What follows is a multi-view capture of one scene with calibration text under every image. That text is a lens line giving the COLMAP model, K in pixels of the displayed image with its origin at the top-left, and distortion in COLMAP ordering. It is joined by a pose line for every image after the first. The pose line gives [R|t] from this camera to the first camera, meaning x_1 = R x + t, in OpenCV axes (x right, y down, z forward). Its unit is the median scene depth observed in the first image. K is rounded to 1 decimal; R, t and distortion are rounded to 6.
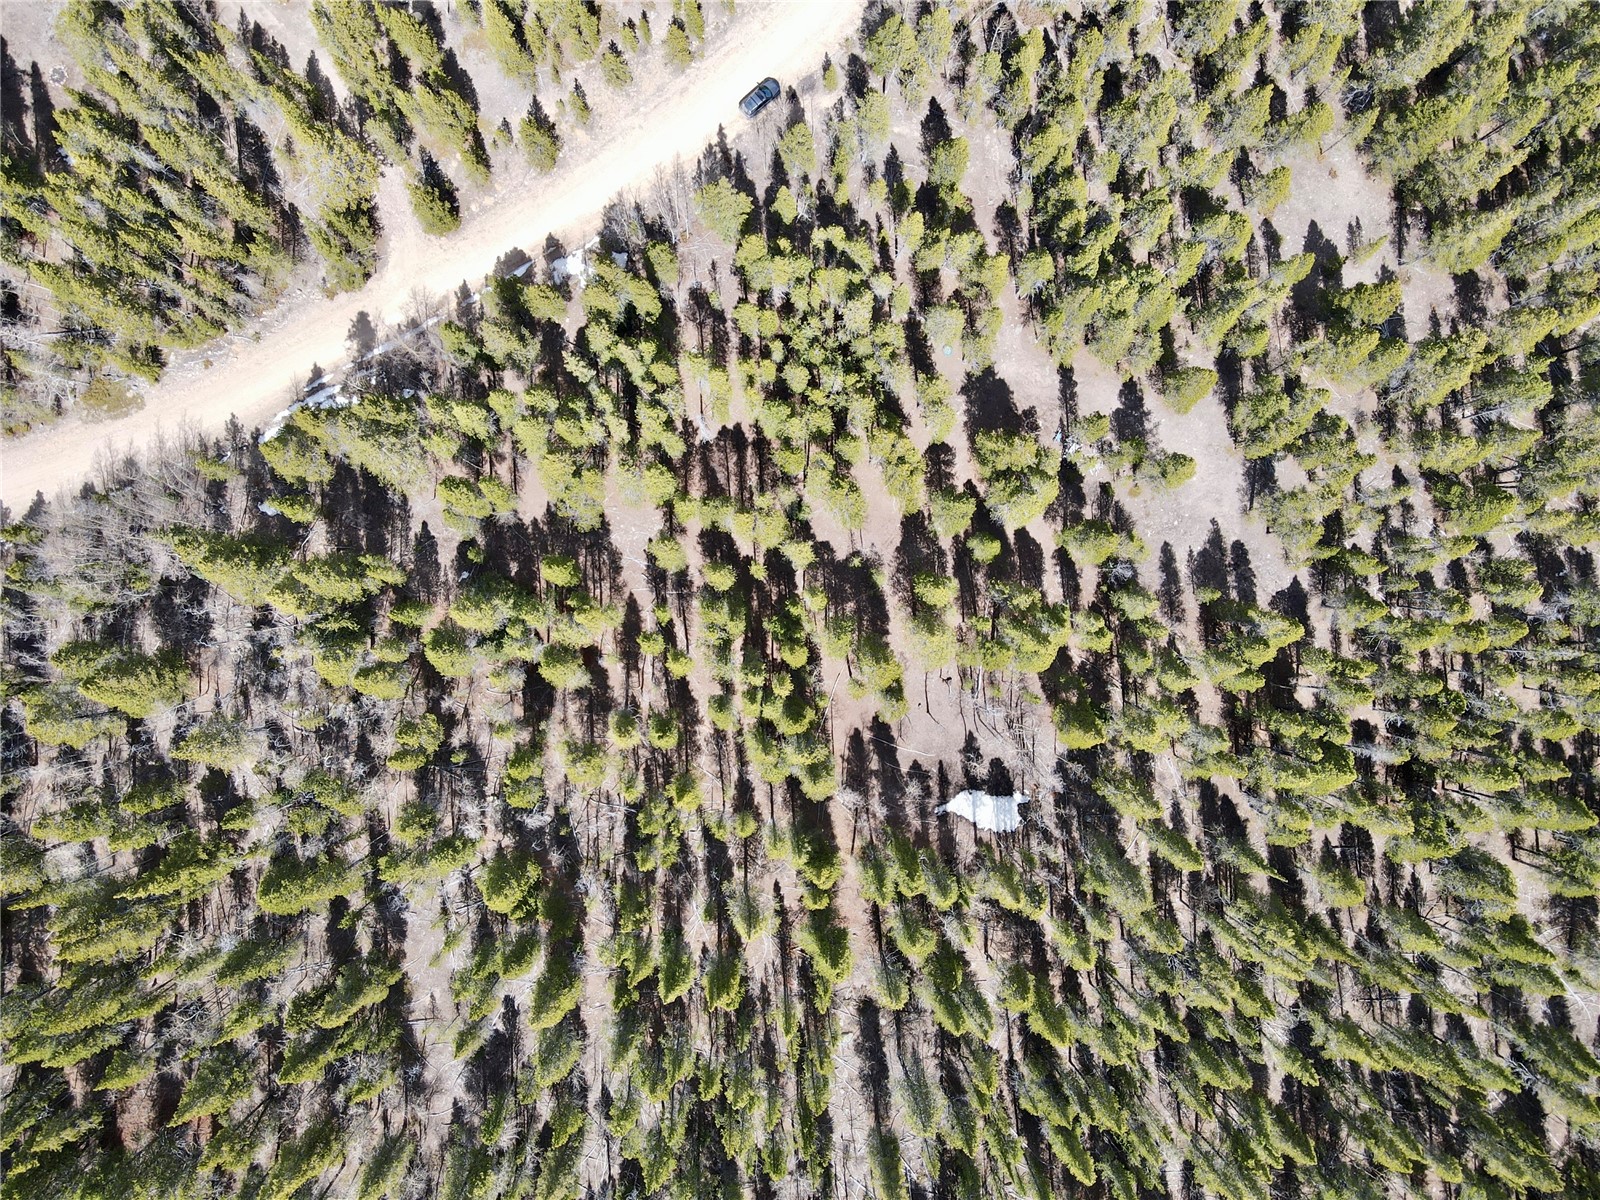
lens RADIAL K [[1113.3, 0, 798.8], [0, 1113.3, 598.1], [0, 0, 1]] dist [0.000038, 0.011502]
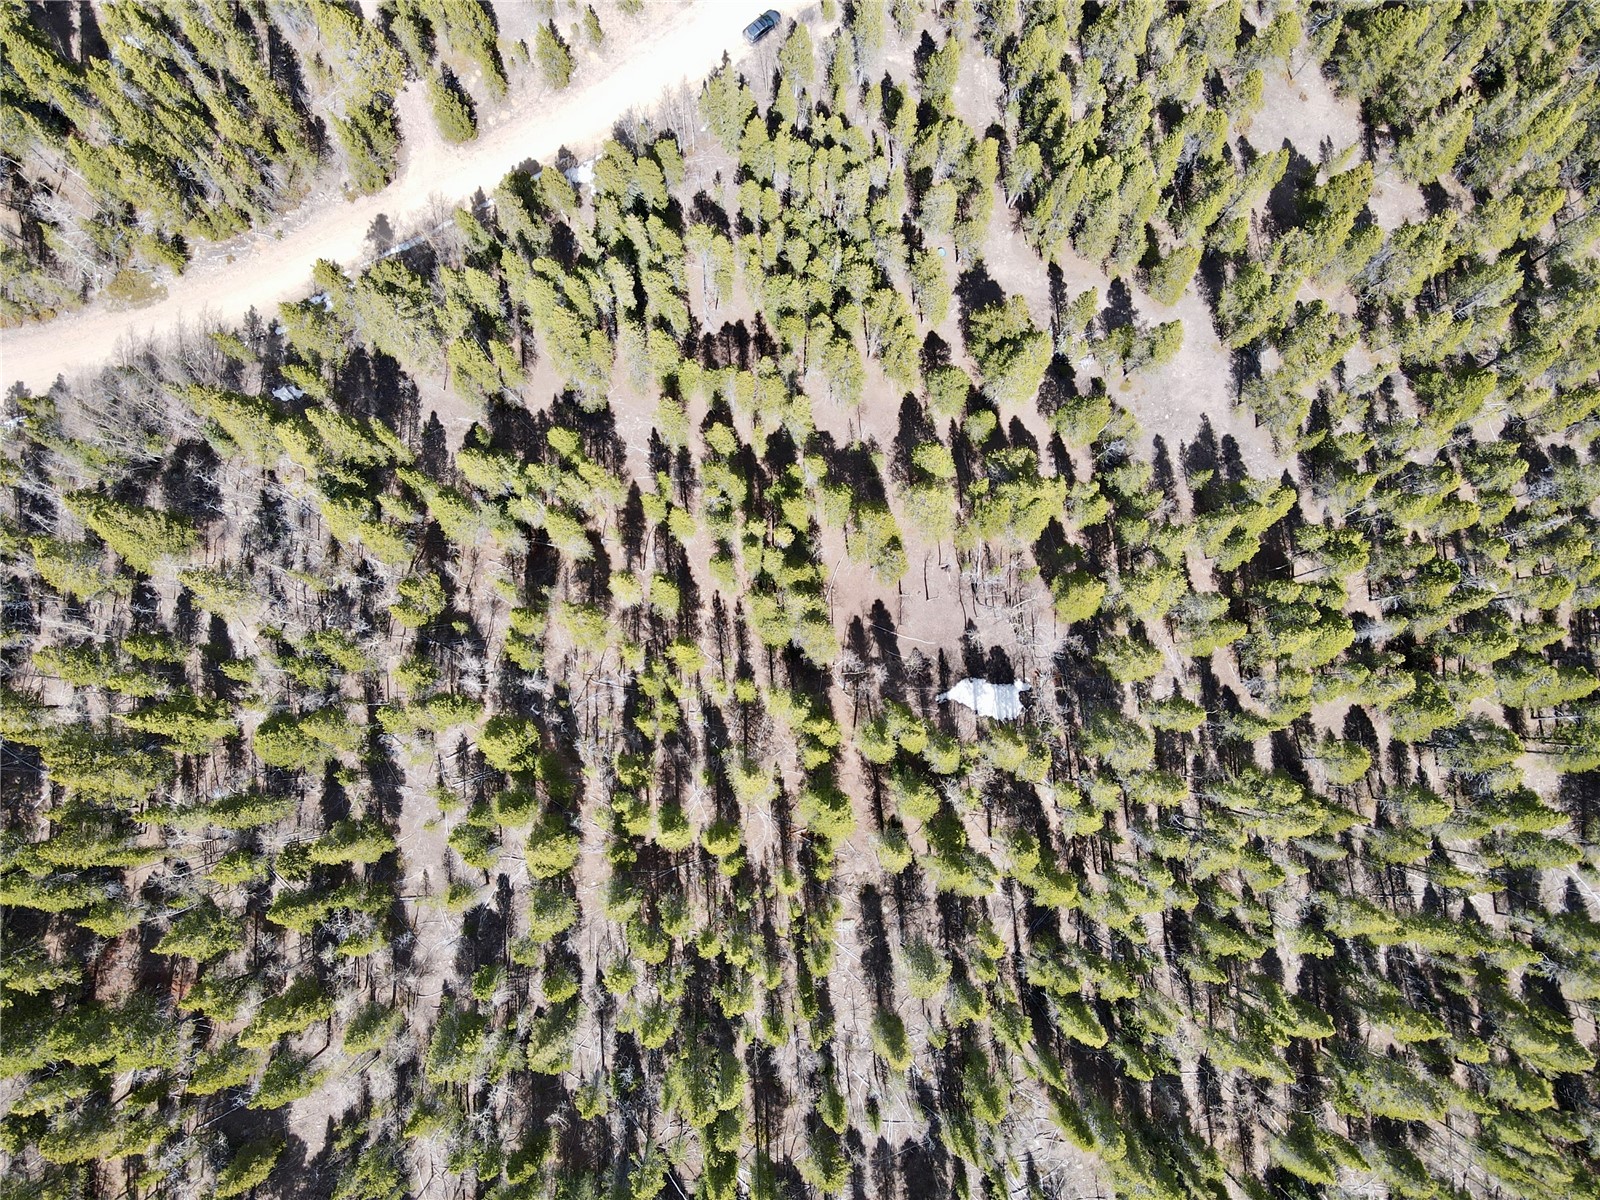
lens RADIAL K [[1113.3, 0, 801.9], [0, 1113.3, 593.9], [0, 0, 1]] dist [0.000038, 0.011502]
pose [[0.999999, -0.001041, 0.001039, 0.001592], [0.001148, 0.994004, -0.109336, 0.216832], [-0.000919, 0.109337, 0.994004, -0.001076]]
